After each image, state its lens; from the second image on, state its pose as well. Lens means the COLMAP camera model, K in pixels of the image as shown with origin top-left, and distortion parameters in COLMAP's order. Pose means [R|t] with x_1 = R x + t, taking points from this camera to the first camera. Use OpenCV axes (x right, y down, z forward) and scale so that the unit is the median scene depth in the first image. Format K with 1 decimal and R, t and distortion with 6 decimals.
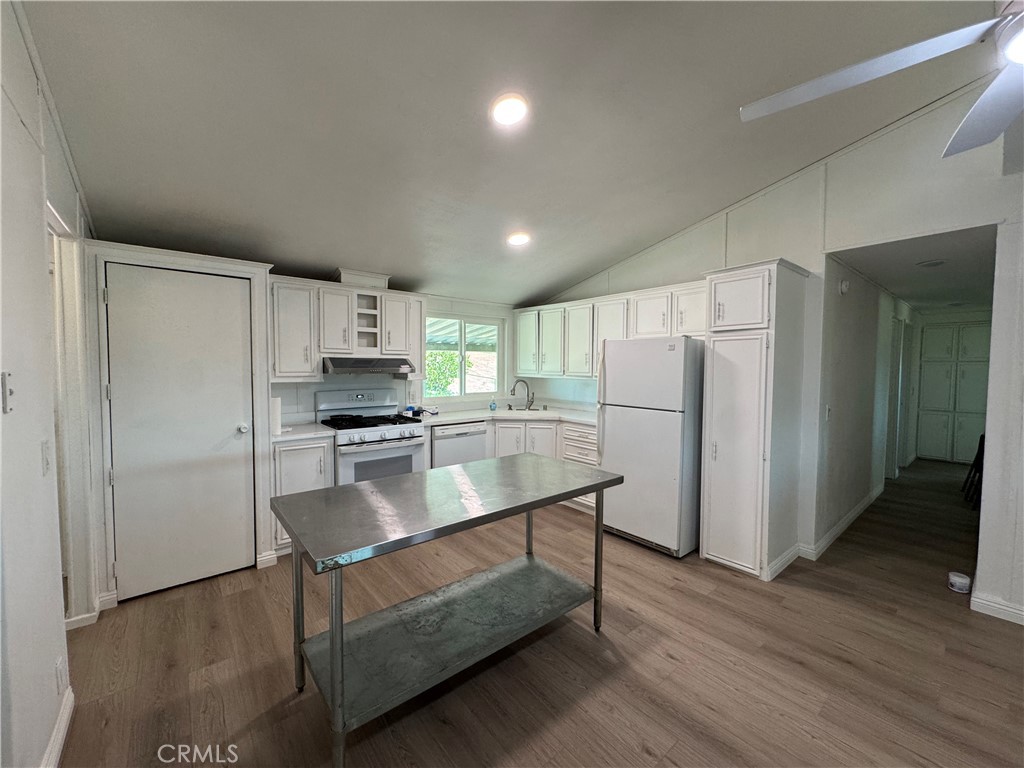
lens RADIAL K [[410.2, 0, 506.4], [0, 410.2, 382.4], [0, 0, 1]] dist [-0.002286, 0.000384]
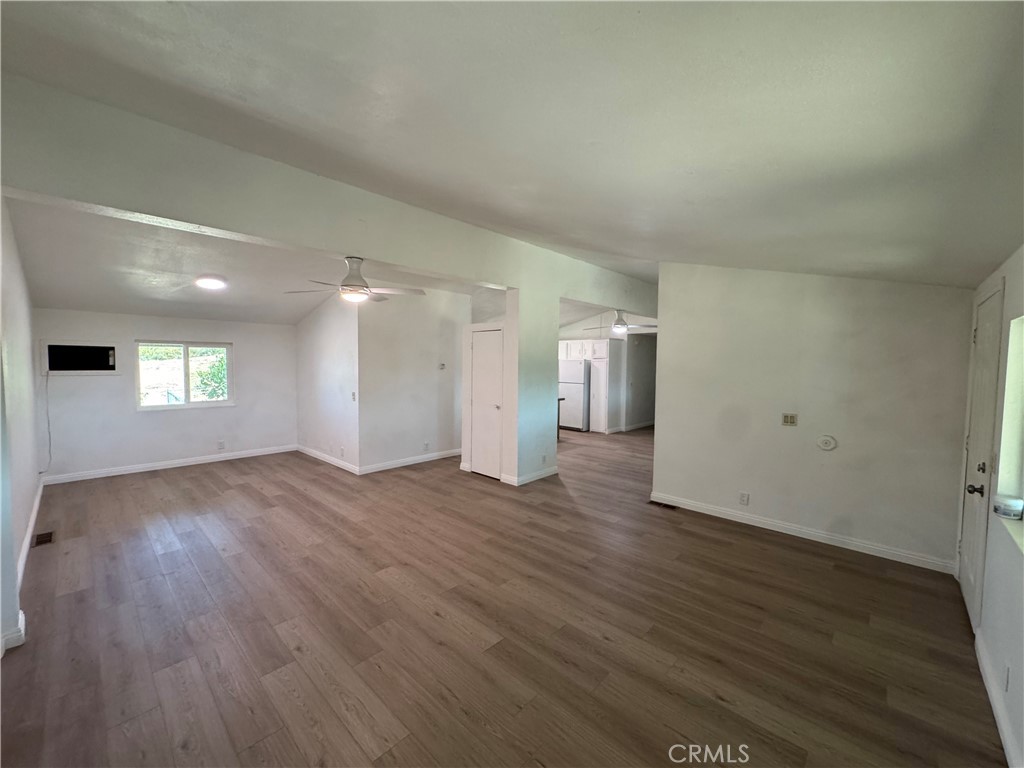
lens RADIAL K [[410.2, 0, 518.5], [0, 410.2, 384.1], [0, 0, 1]] dist [-0.002286, 0.000384]
pose [[0.988628, -0.005234, 0.150291, -0.493551], [0.003314, 0.999910, 0.013025, 0.029410], [-0.150346, -0.012379, 0.988556, -1.873450]]
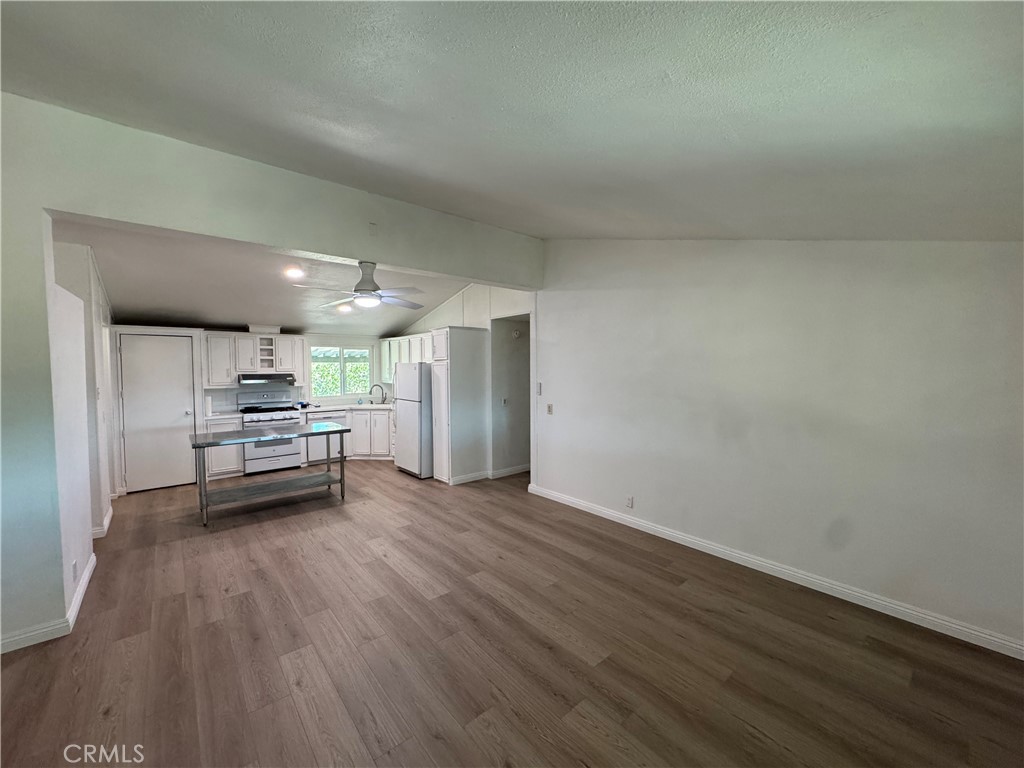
lens RADIAL K [[410.2, 0, 505.8], [0, 410.2, 383.0], [0, 0, 1]] dist [-0.002286, 0.000384]
pose [[0.999922, -0.010408, 0.006943, 0.769049], [0.010418, 0.999945, -0.001344, -0.008699], [-0.006928, 0.001416, 0.999975, -0.870379]]
